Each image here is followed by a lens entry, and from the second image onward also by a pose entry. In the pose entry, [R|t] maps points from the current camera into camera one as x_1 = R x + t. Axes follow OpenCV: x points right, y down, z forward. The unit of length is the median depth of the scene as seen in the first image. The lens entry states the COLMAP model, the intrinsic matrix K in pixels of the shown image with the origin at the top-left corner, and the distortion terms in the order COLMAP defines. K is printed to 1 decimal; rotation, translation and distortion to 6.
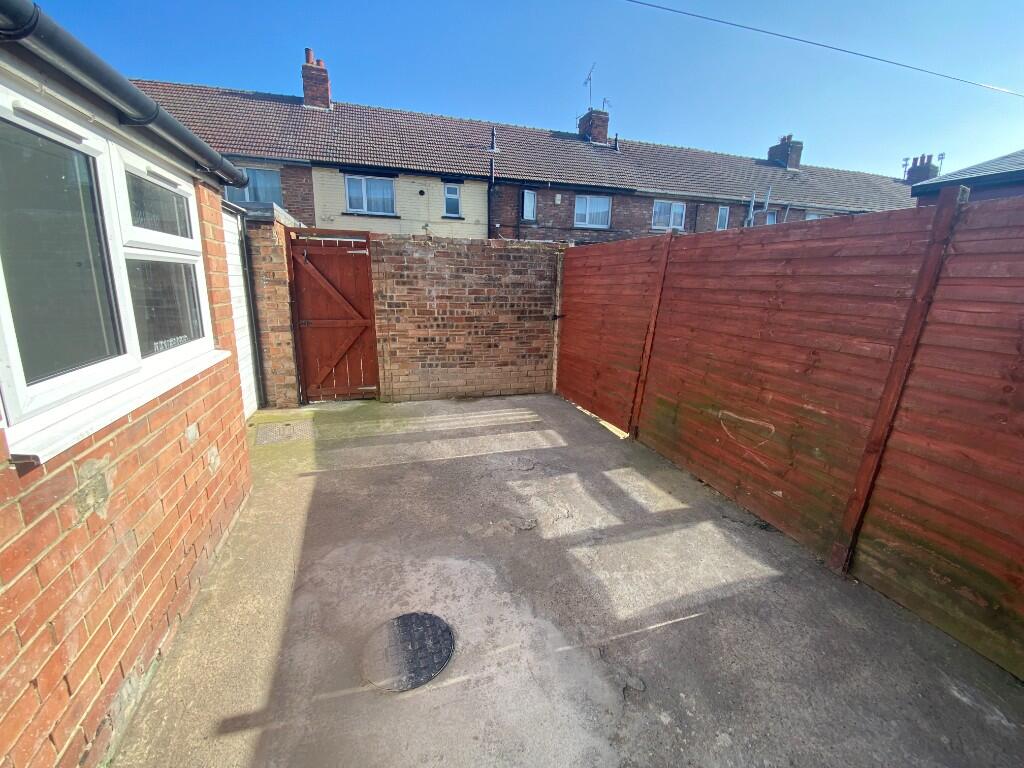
lens RADIAL K [[423.2, 0, 502.0], [0, 423.2, 383.0], [0, 0, 1]] dist [-0.004243, -0.000413]
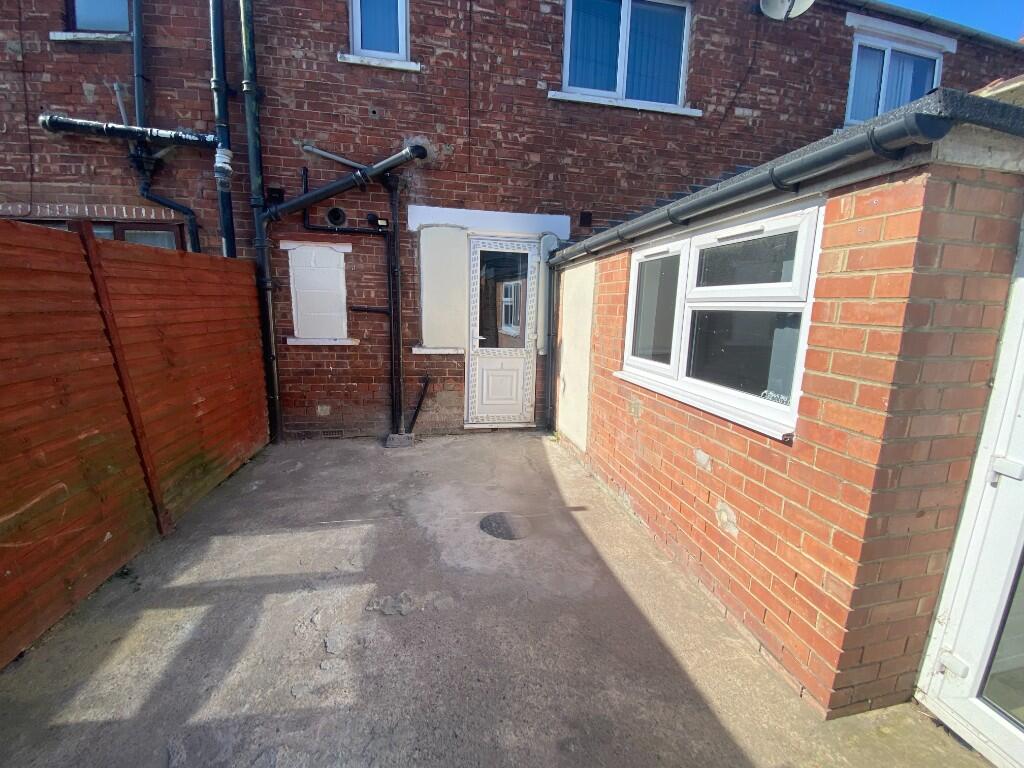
lens RADIAL K [[415.9, 0, 514.0], [0, 415.9, 377.5], [0, 0, 1]] dist [-0.004521, -0.001081]
pose [[-0.993978, -0.059997, 0.091698, -0.254972], [-0.018243, 0.915724, 0.401394, -0.412175], [-0.108053, 0.397304, -0.911304, 1.584310]]
